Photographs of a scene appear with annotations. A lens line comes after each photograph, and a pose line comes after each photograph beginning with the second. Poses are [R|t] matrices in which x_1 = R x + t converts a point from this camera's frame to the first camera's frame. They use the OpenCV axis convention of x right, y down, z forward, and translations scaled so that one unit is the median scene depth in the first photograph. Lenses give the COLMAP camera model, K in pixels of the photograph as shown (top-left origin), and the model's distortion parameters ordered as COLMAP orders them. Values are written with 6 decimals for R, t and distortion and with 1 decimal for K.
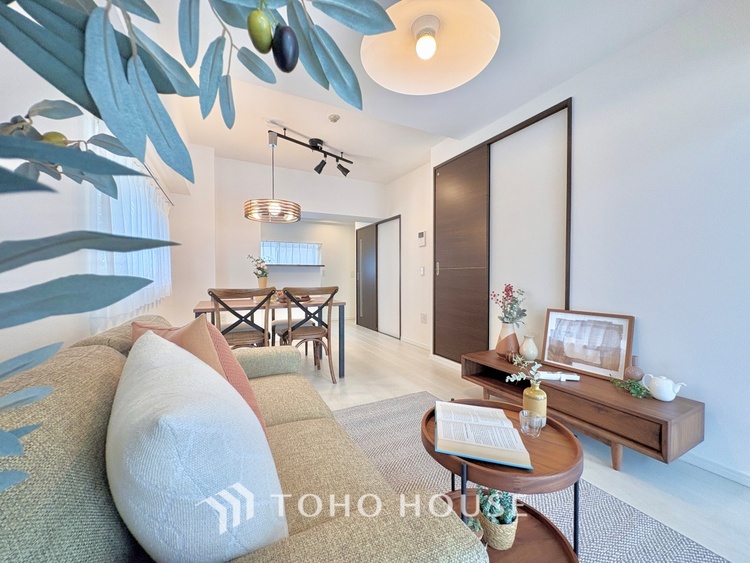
lens RADIAL K [[299.2, 0, 375.0], [0, 299.2, 281.5], [0, 0, 1]] dist [0.000523, -0.000508]
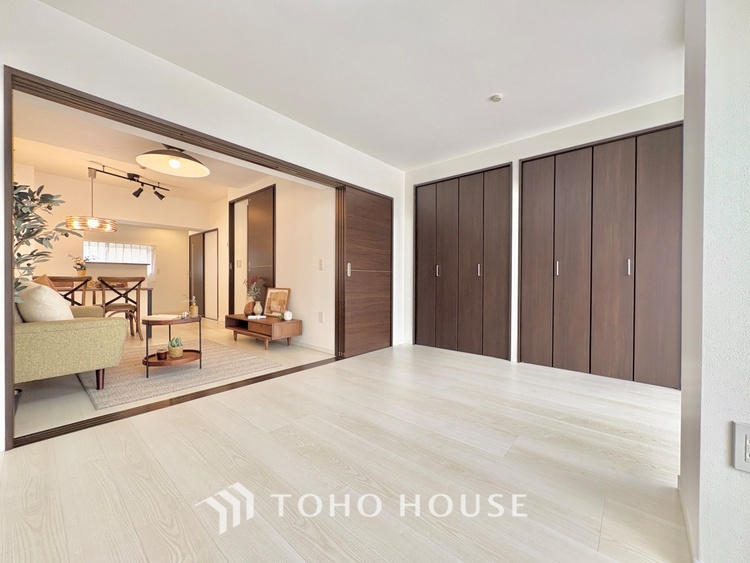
lens RADIAL K [[299.2, 0, 375.0], [0, 299.2, 281.5], [0, 0, 1]] dist [0.000523, -0.000508]
pose [[0.926675, 0.002564, 0.375854, 0.392124], [0.002320, 0.999919, -0.012541, 0.060846], [-0.375856, 0.012494, 0.926594, -0.863000]]
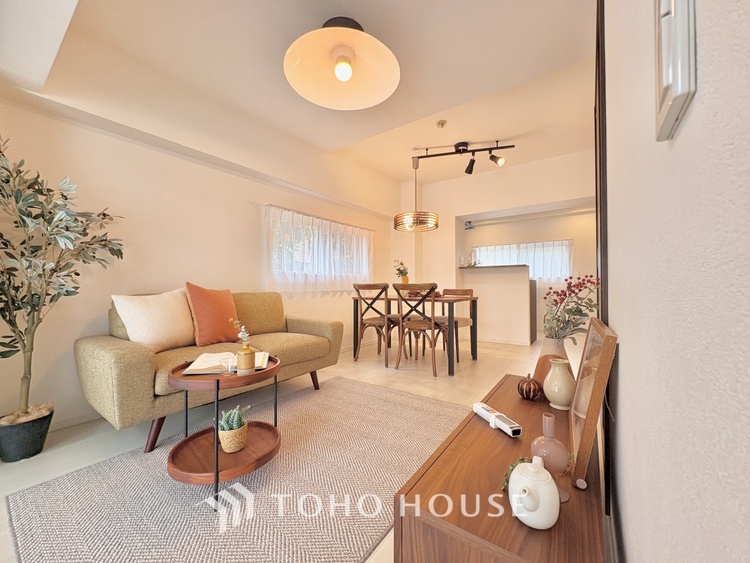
lens RADIAL K [[299.2, 0, 375.0], [0, 299.2, 281.5], [0, 0, 1]] dist [0.000523, -0.000508]
pose [[0.455400, -0.012499, -0.890199, 0.700507], [-0.014432, 0.999666, -0.021419, 0.035695], [0.890170, 0.022601, 0.455068, 0.331488]]
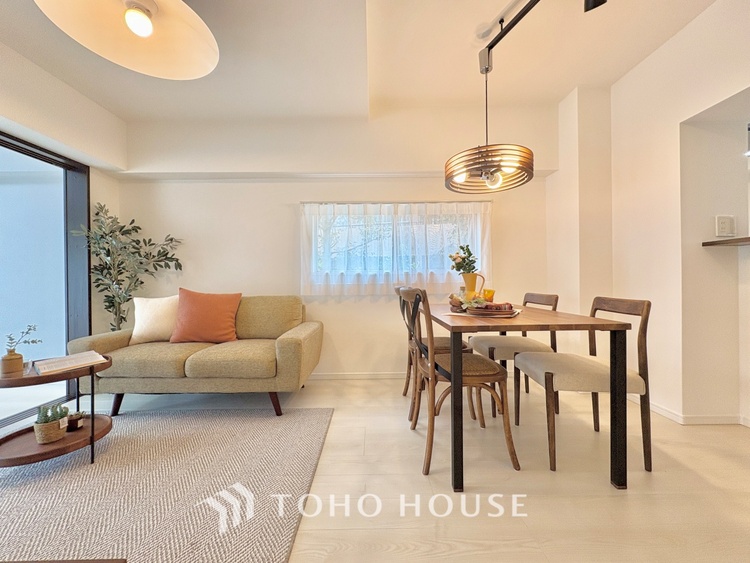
lens RADIAL K [[299.2, 0, 375.0], [0, 299.2, 281.5], [0, 0, 1]] dist [0.000523, -0.000508]
pose [[-0.444316, -0.000741, -0.895870, 0.374725], [-0.005705, 0.999982, 0.002003, 0.006358], [0.895852, 0.006001, -0.444312, 1.144166]]
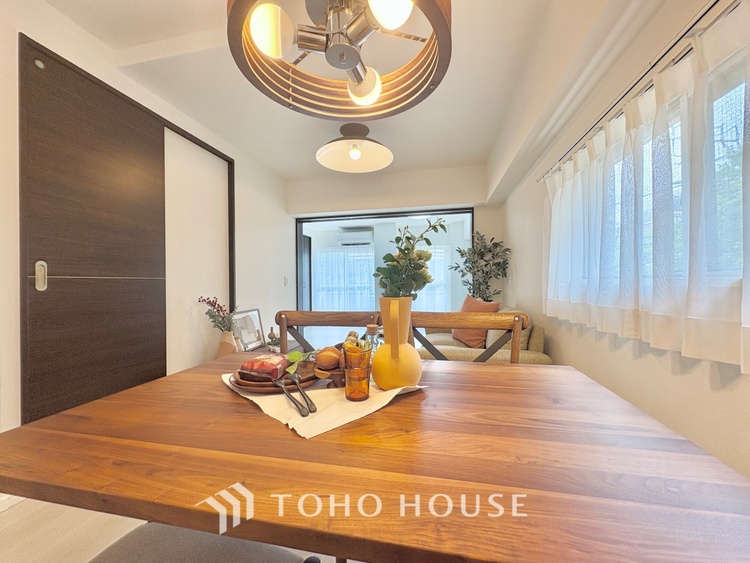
lens RADIAL K [[299.2, 0, 375.0], [0, 299.2, 281.5], [0, 0, 1]] dist [0.000523, -0.000508]
pose [[-0.774170, 0.012549, 0.632853, -0.555584], [0.024269, 0.999657, 0.009866, -0.032867], [-0.632512, 0.022996, -0.774209, 1.266915]]
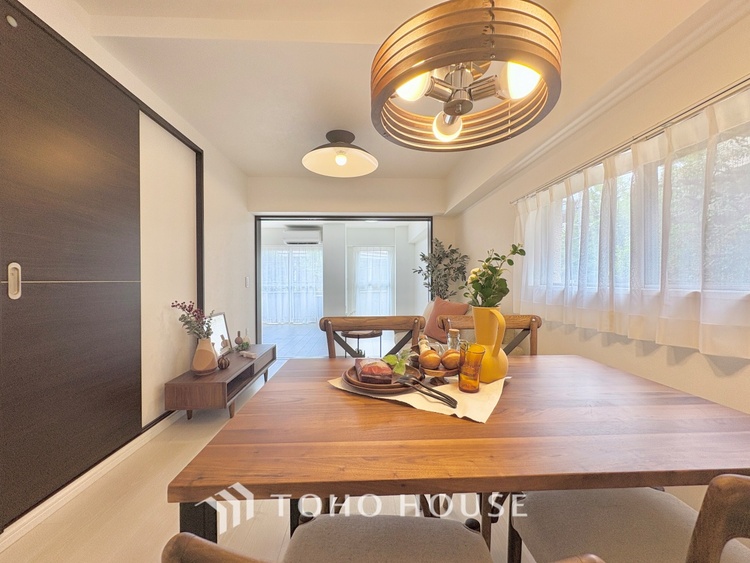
lens RADIAL K [[299.2, 0, 375.0], [0, 299.2, 281.5], [0, 0, 1]] dist [0.000523, -0.000508]
pose [[-0.906857, 0.004044, 0.421420, -0.418020], [0.014091, 0.999686, 0.020730, -0.053342], [-0.421203, 0.024738, -0.906629, 1.407591]]
